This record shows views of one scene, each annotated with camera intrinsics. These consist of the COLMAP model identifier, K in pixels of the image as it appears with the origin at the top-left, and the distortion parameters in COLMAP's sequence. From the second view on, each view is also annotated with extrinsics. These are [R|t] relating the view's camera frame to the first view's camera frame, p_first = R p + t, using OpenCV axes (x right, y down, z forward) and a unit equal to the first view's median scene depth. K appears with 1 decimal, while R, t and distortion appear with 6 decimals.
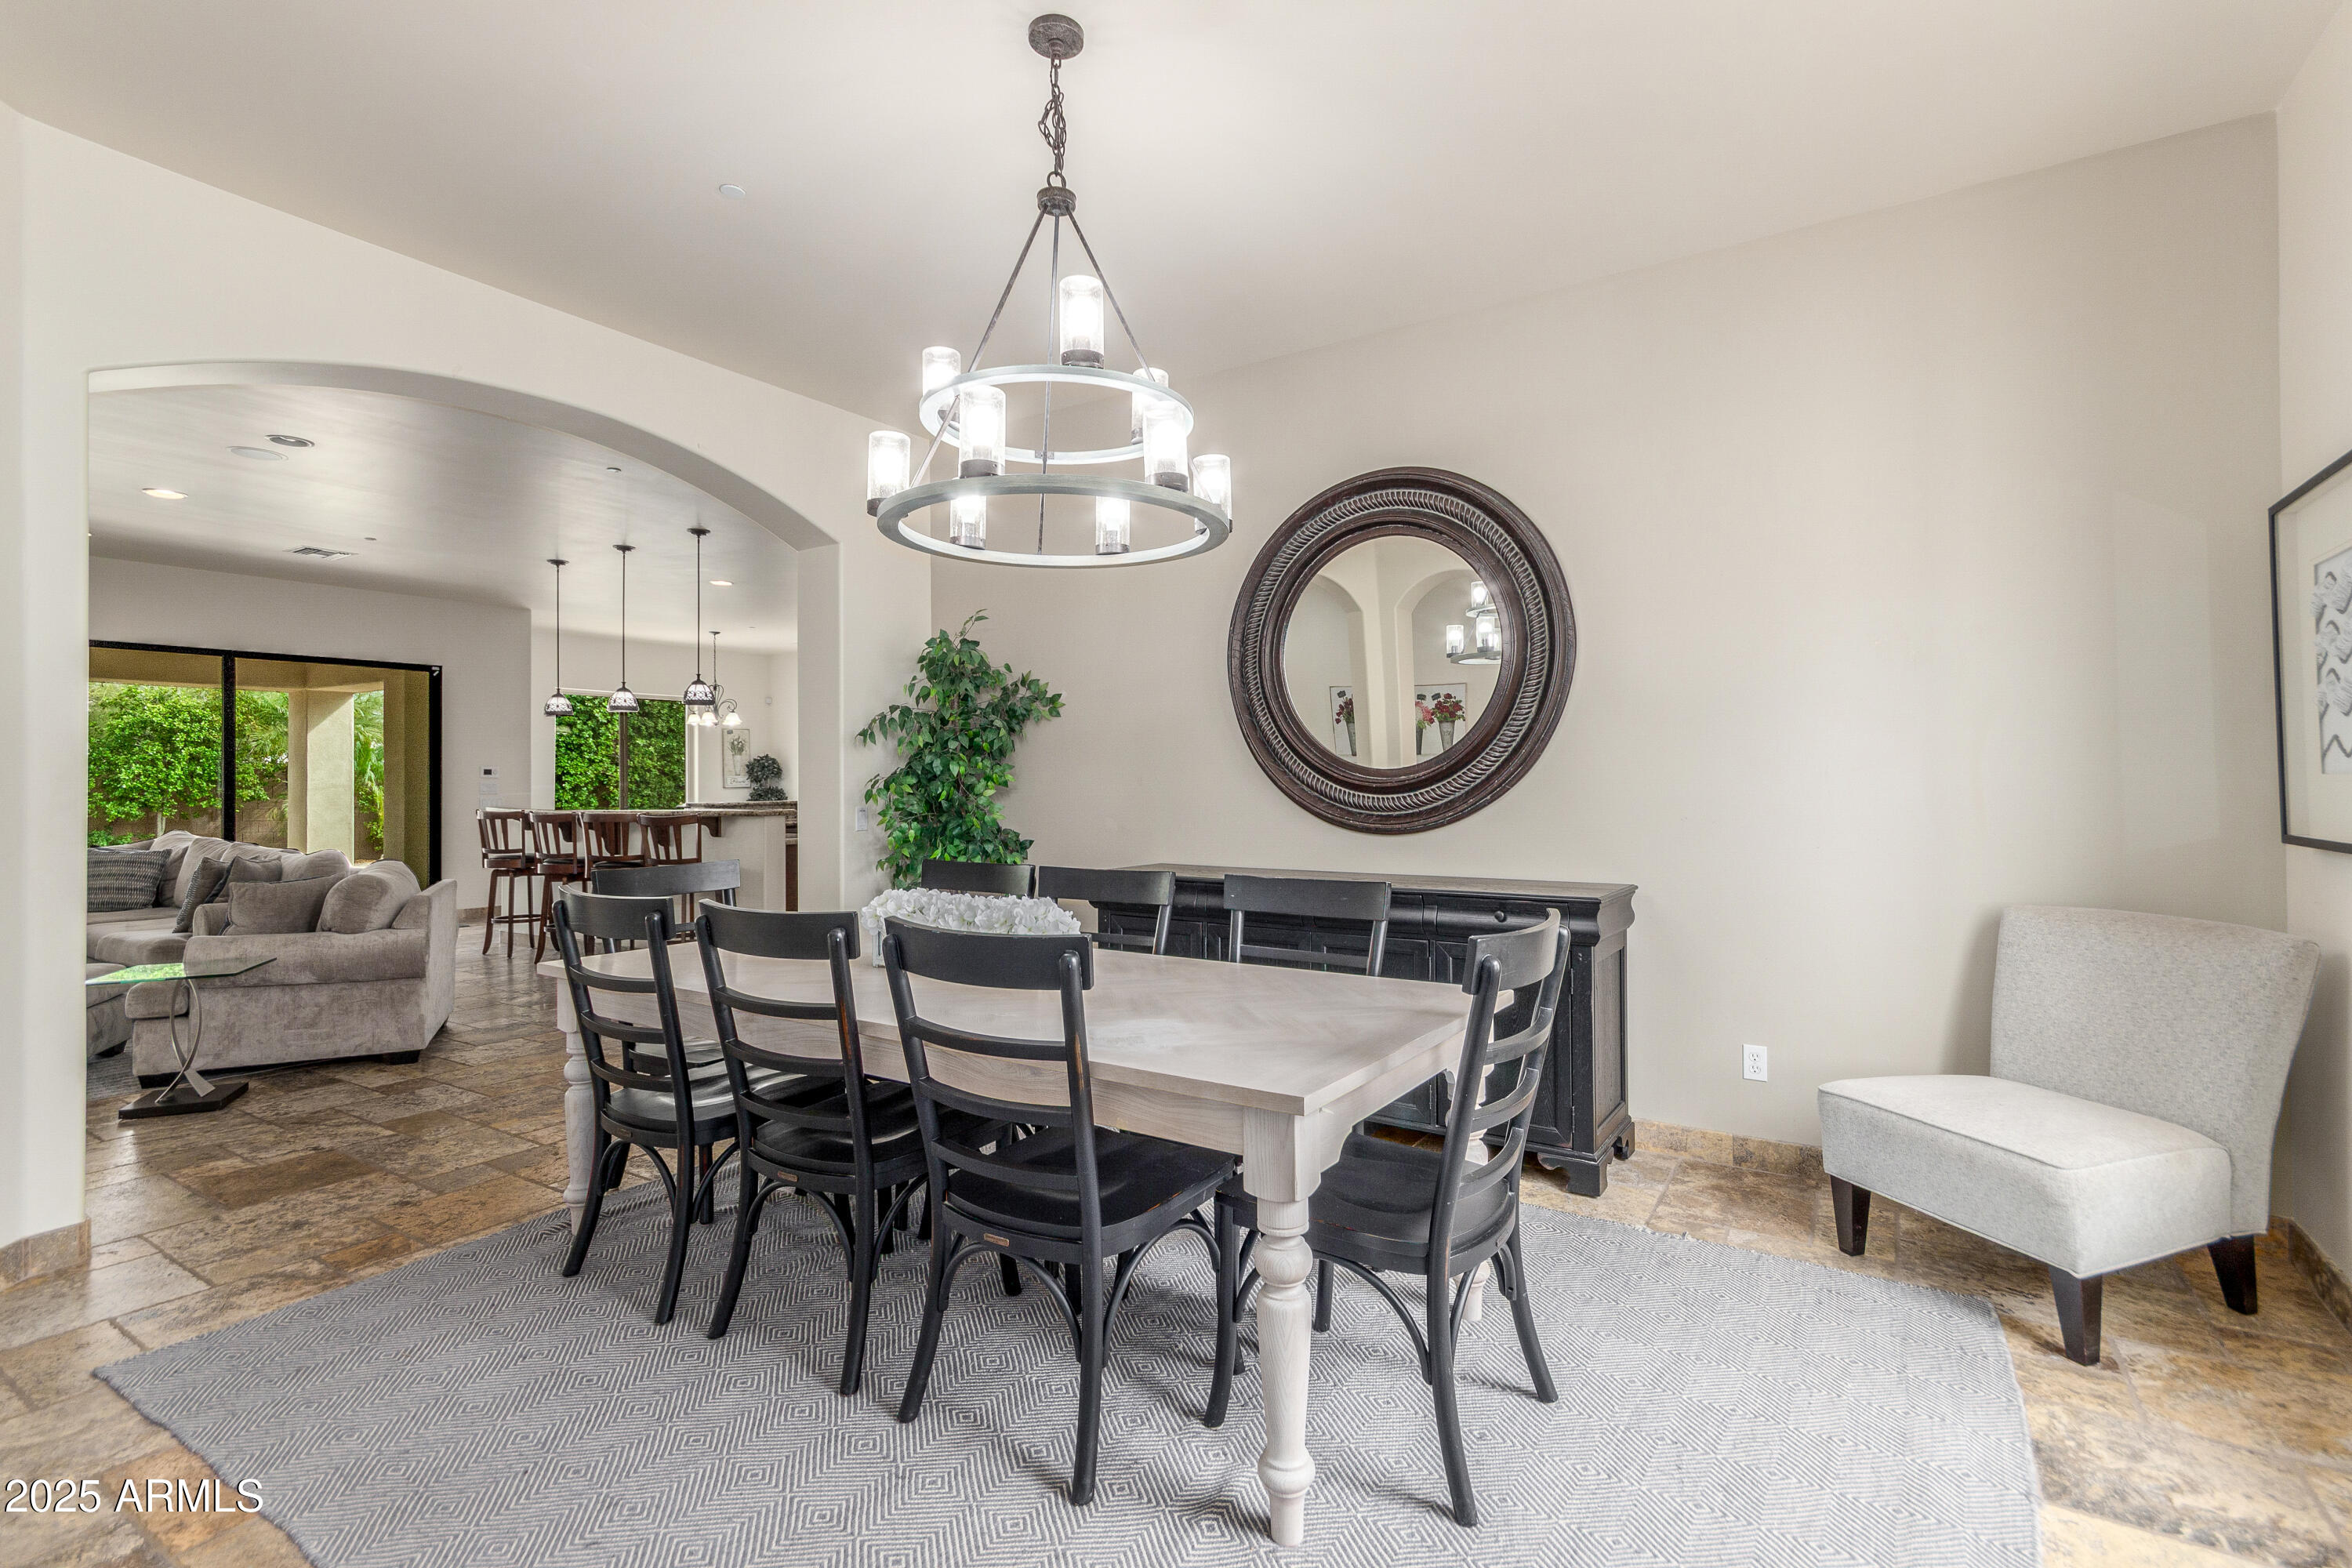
lens RADIAL K [[1097.4, 0, 1169.2], [0, 1097.4, 767.5], [0, 0, 1]] dist [0.071188, -0.000141]
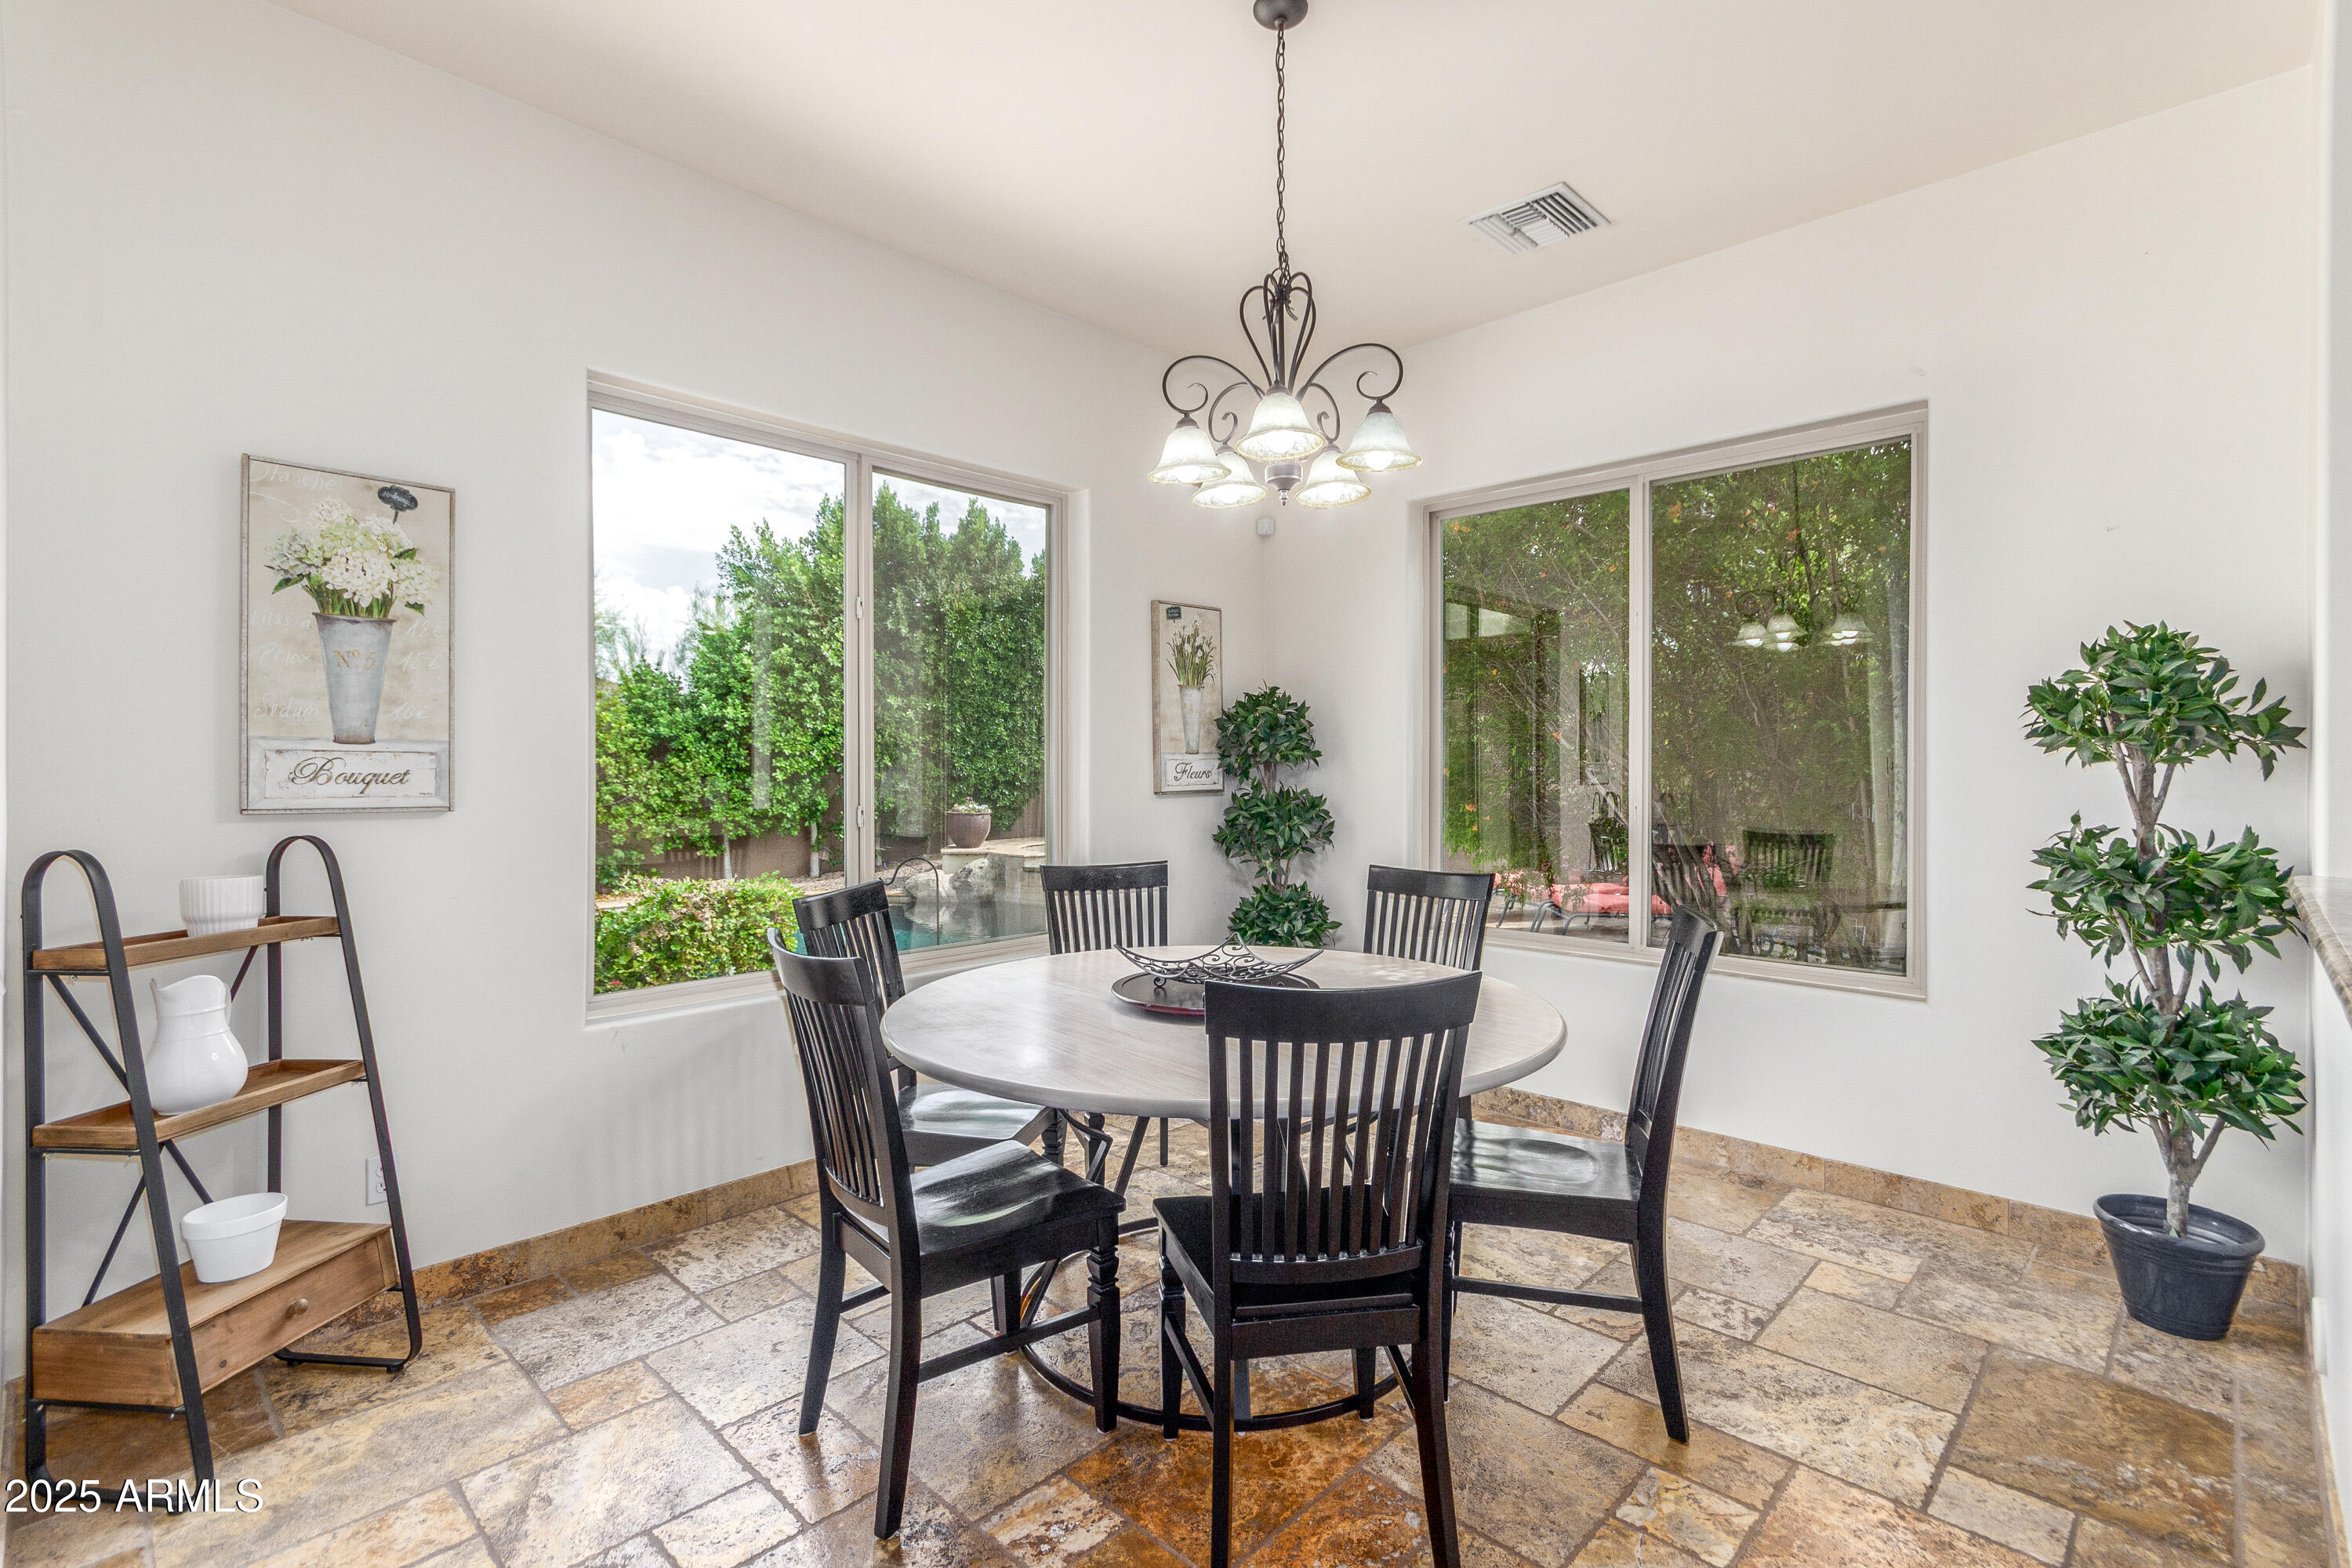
lens RADIAL K [[1097.4, 0, 1169.2], [0, 1097.4, 767.5], [0, 0, 1]] dist [0.071188, -0.000141]
pose [[0.981608, 0.005207, -0.190837, -0.297241], [-0.003172, 0.999935, 0.010967, 0.006843], [0.190882, -0.010160, 0.981560, 0.615680]]
